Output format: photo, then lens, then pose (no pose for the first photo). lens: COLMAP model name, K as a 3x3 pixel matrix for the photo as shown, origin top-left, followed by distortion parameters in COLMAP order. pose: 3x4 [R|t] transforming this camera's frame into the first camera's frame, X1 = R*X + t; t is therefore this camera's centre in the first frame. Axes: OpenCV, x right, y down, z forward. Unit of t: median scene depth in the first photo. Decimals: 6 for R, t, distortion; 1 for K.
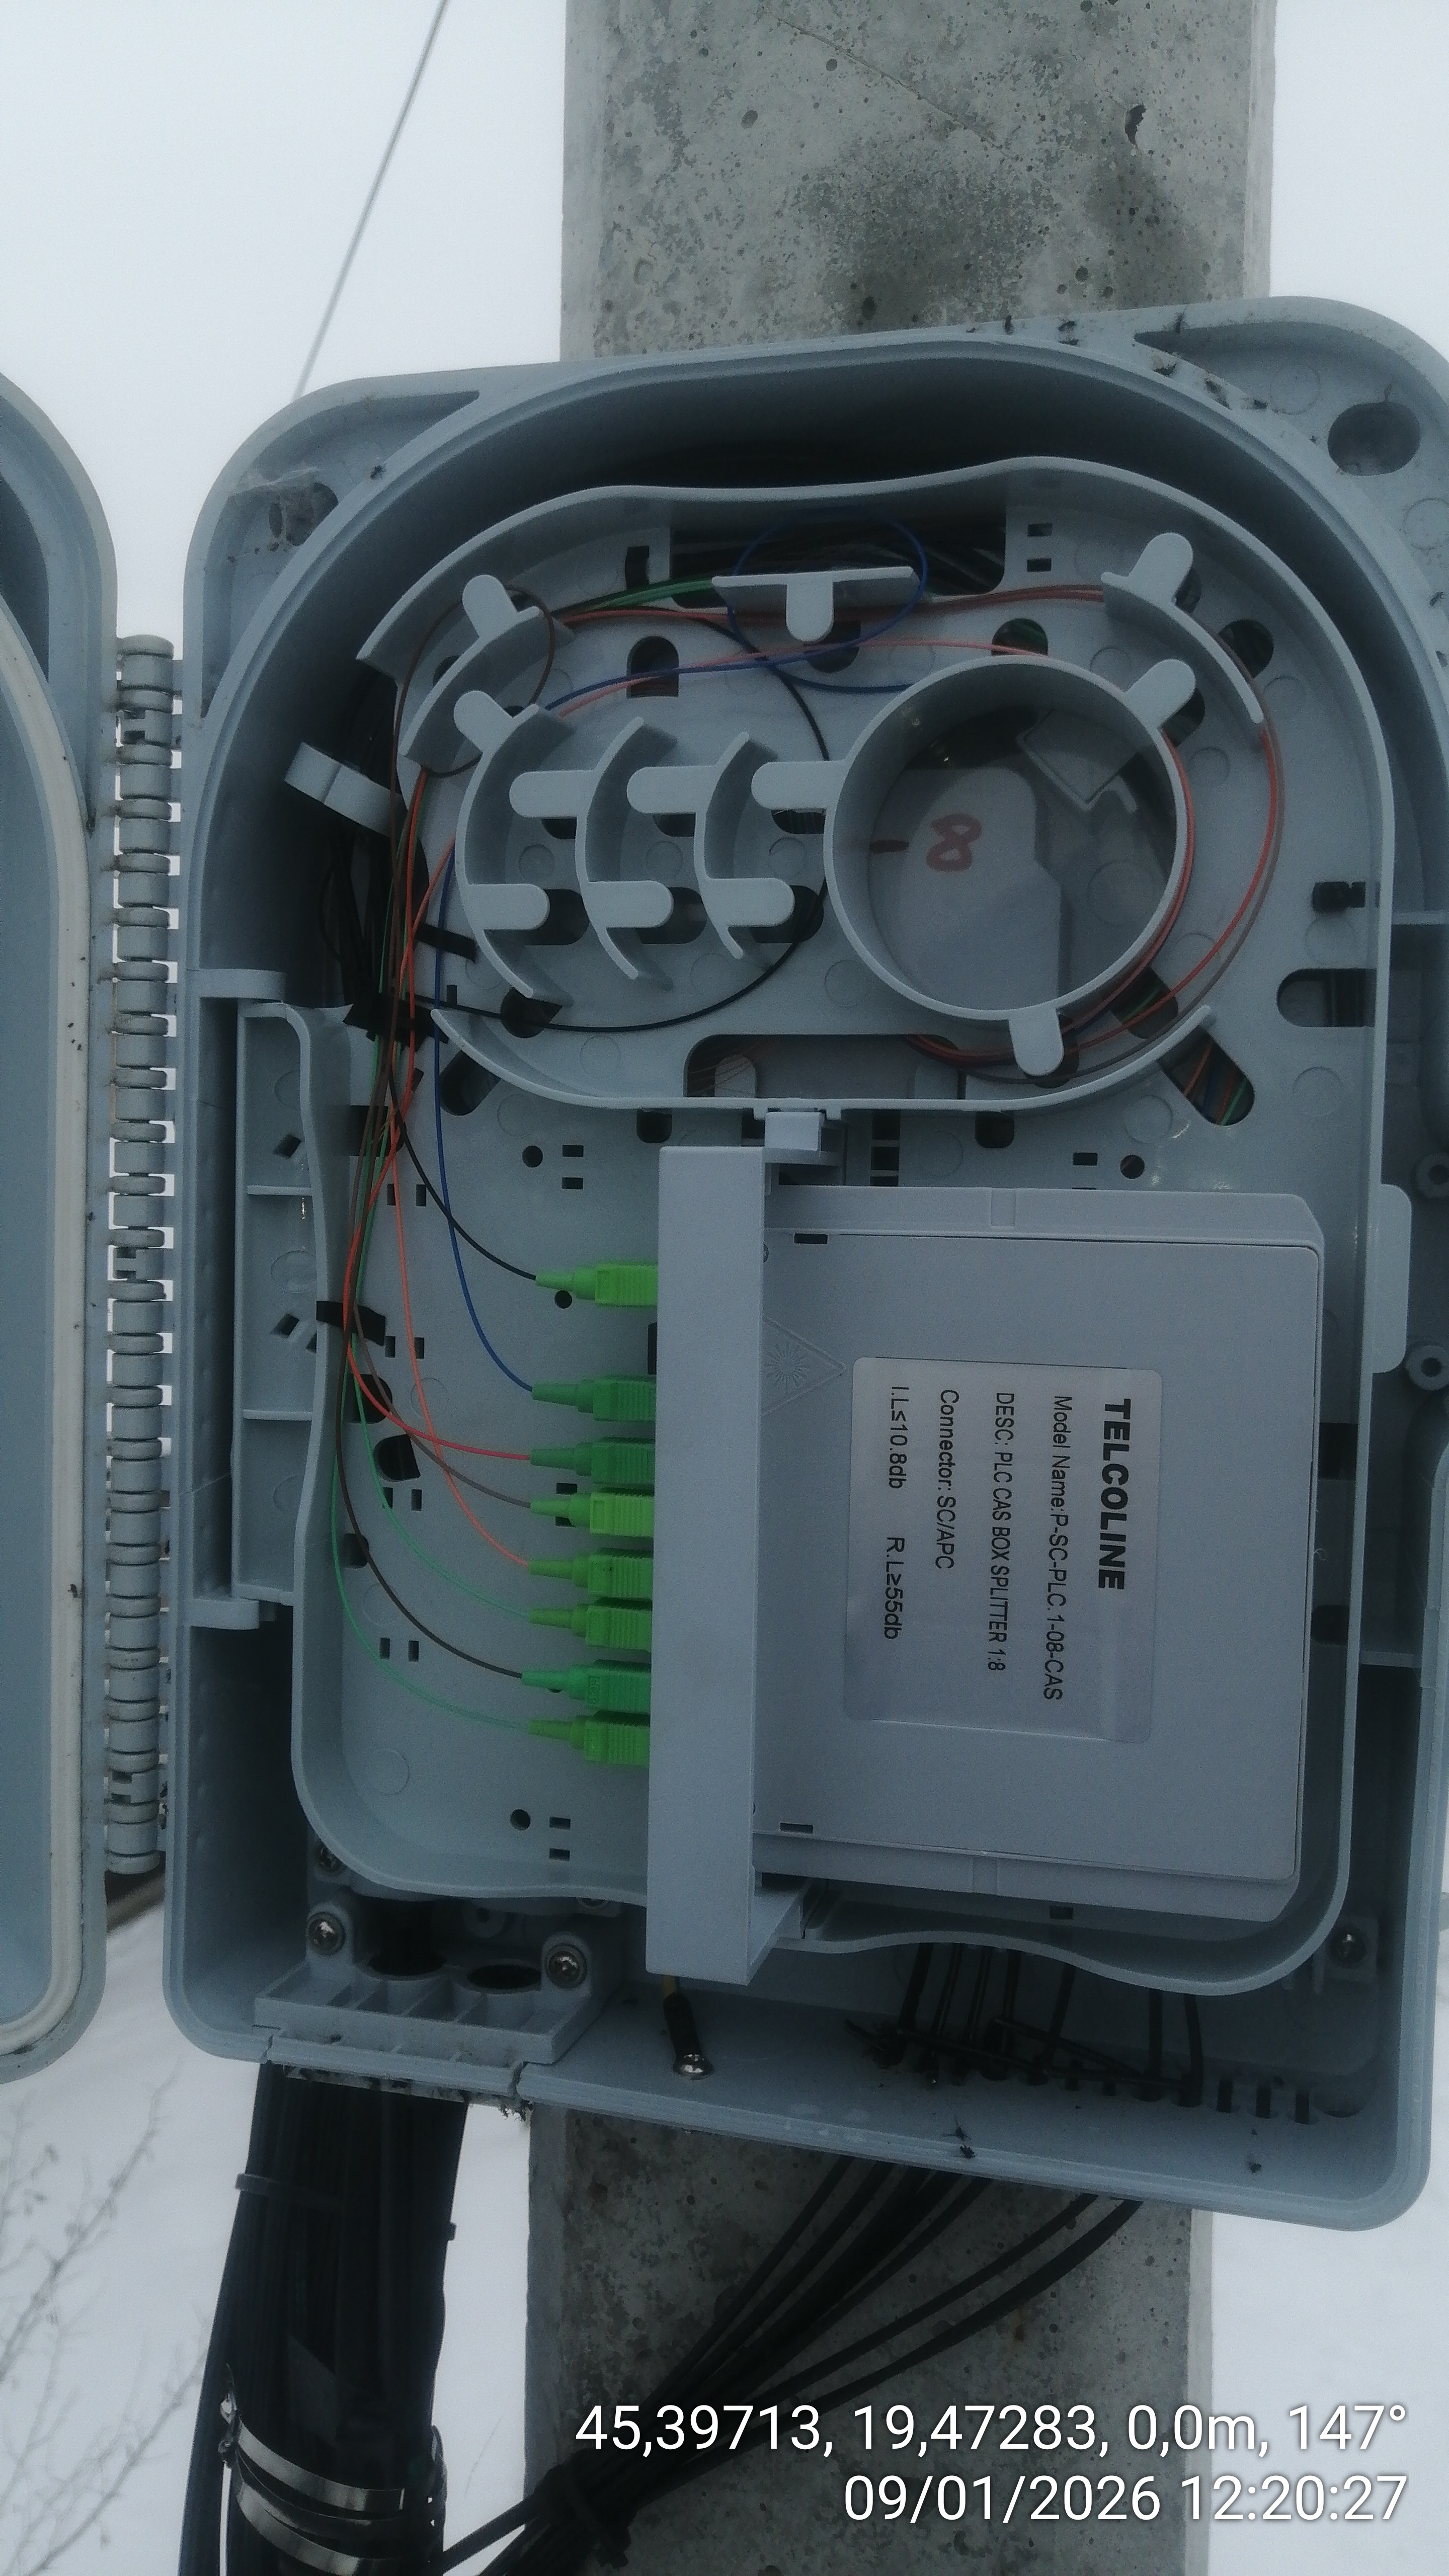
lens RADIAL K [[2110.1, 0, 750.5], [0, 2110.1, 1285.4], [0, 0, 1]] dist [0.018815, 0.001297]
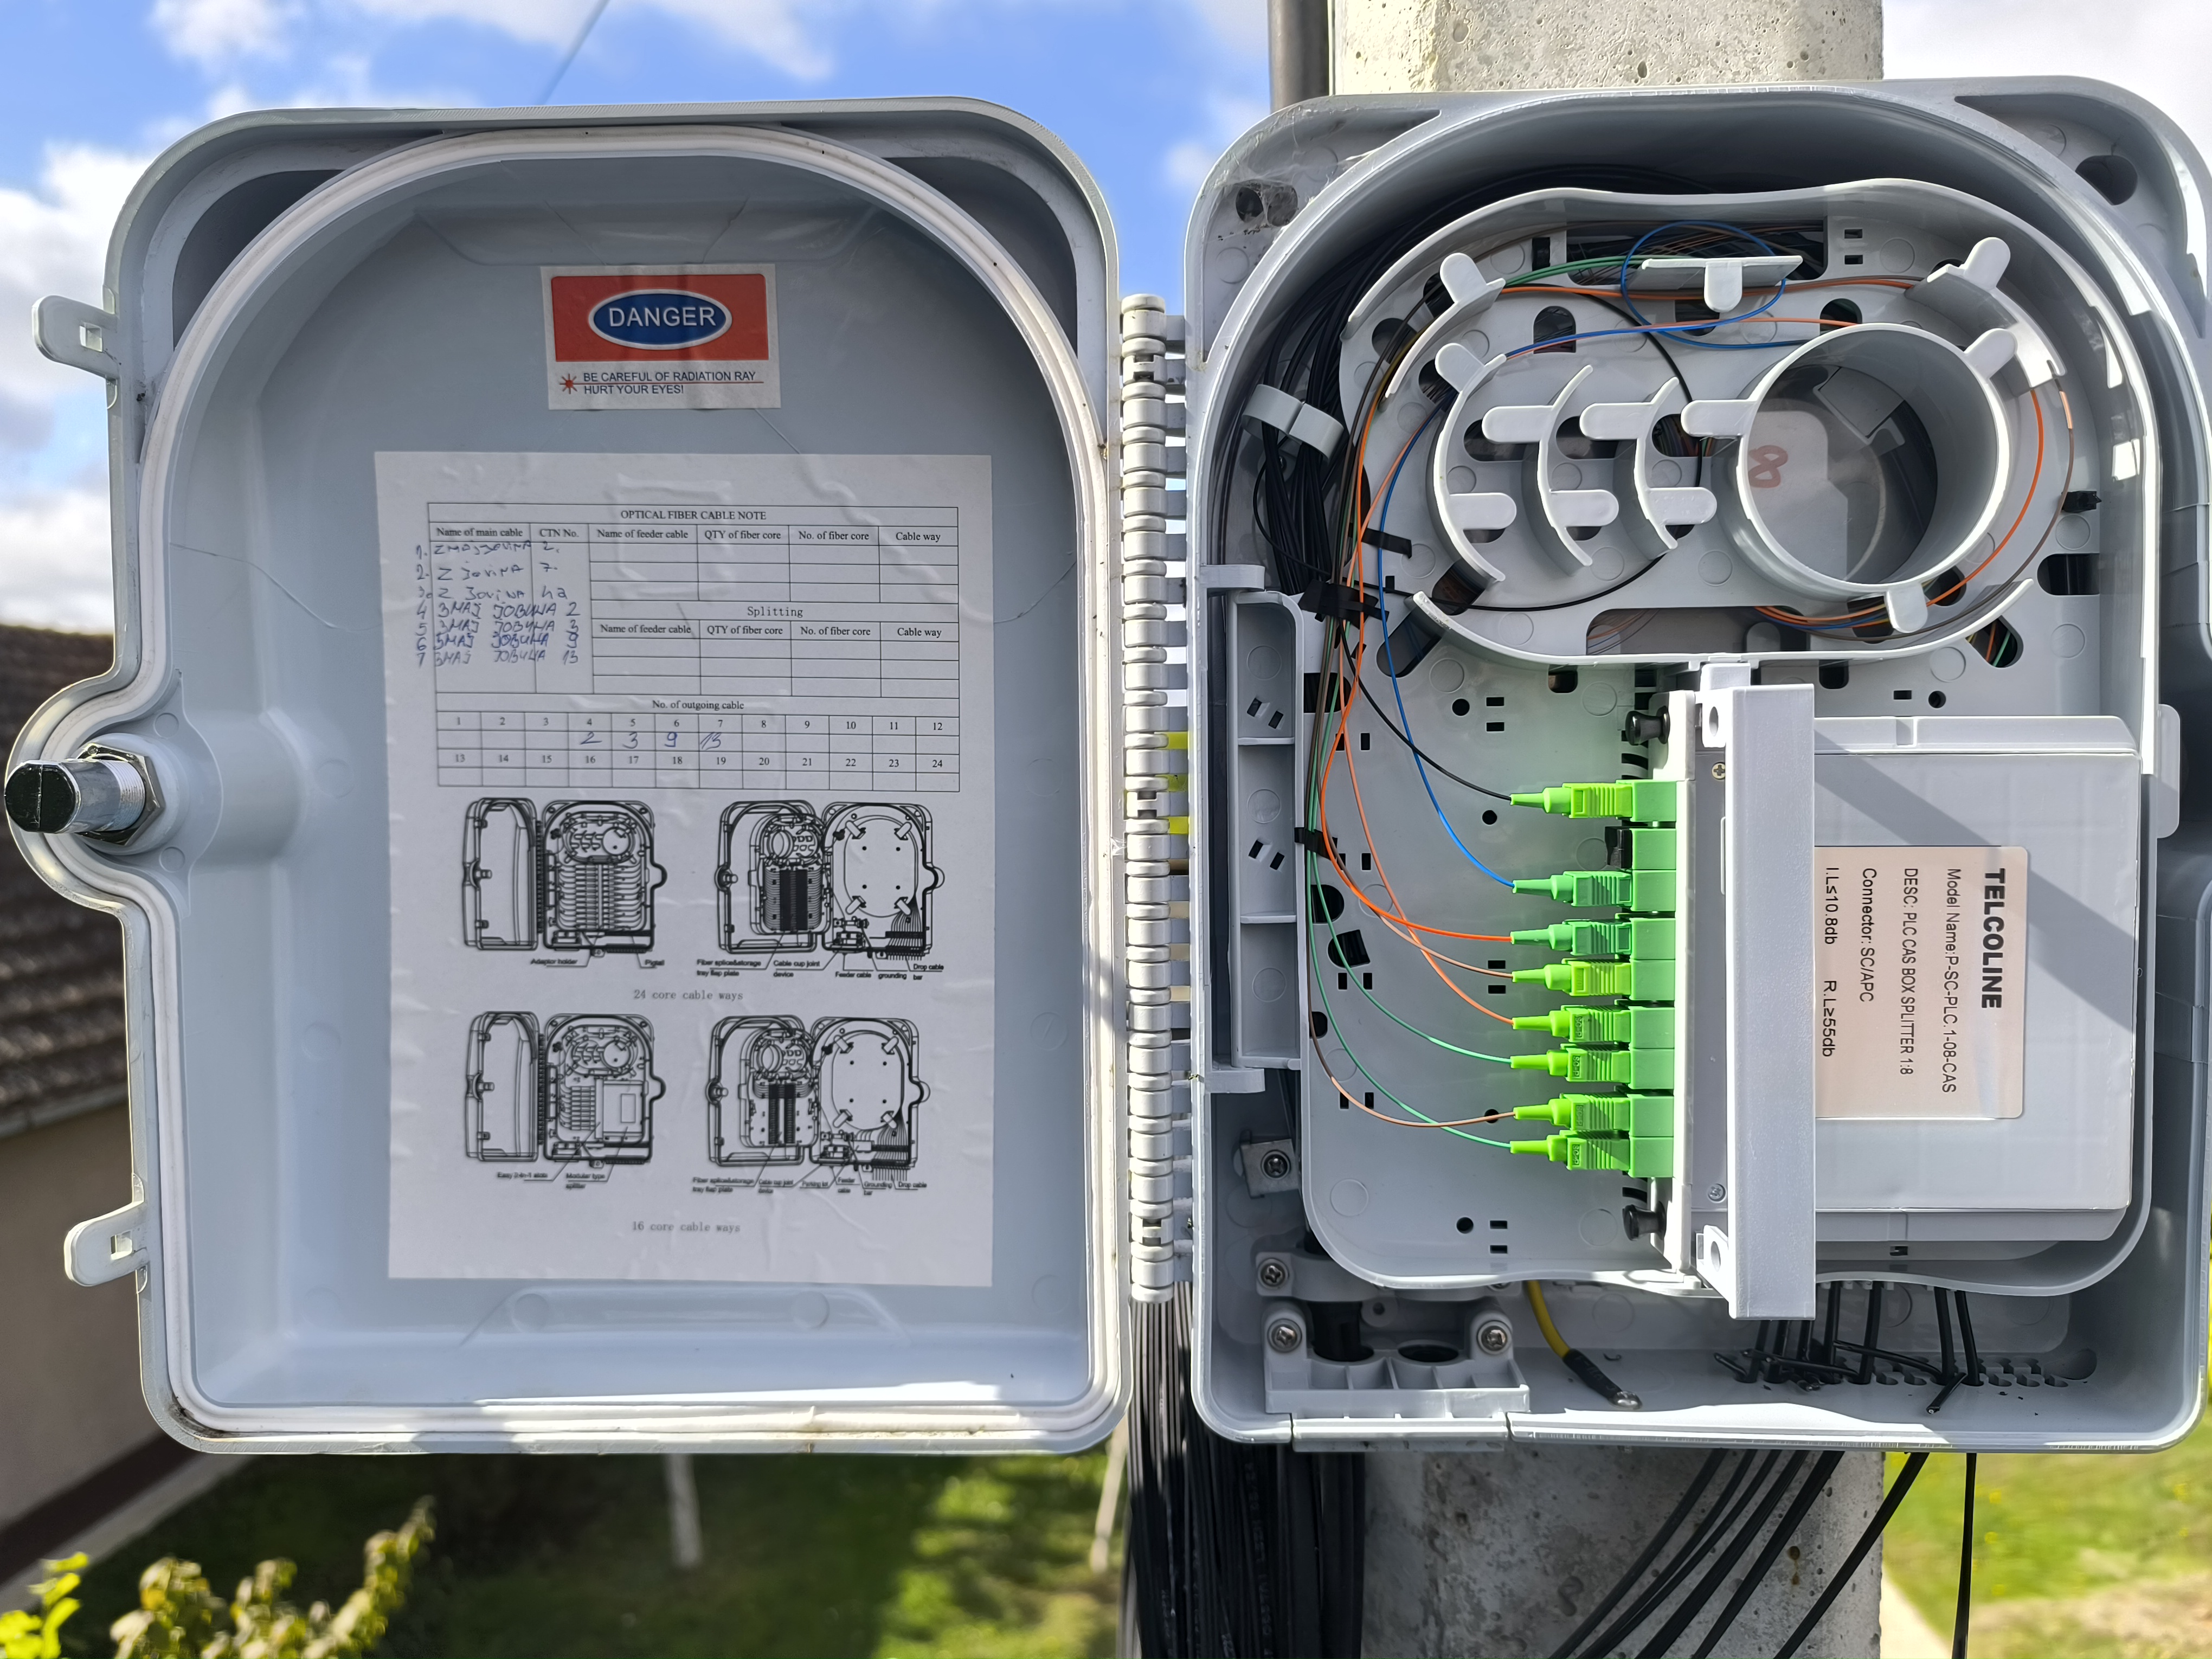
lens RADIAL K [[1632.4, 0, 1157.1], [0, 1632.4, 807.2], [0, 0, 1]] dist [0.024556, -0.032486]
pose [[0.976210, -0.037132, 0.213624, -0.497747], [0.041354, 0.999027, -0.015326, 0.007254], [-0.212847, 0.023796, 0.976796, 0.069132]]
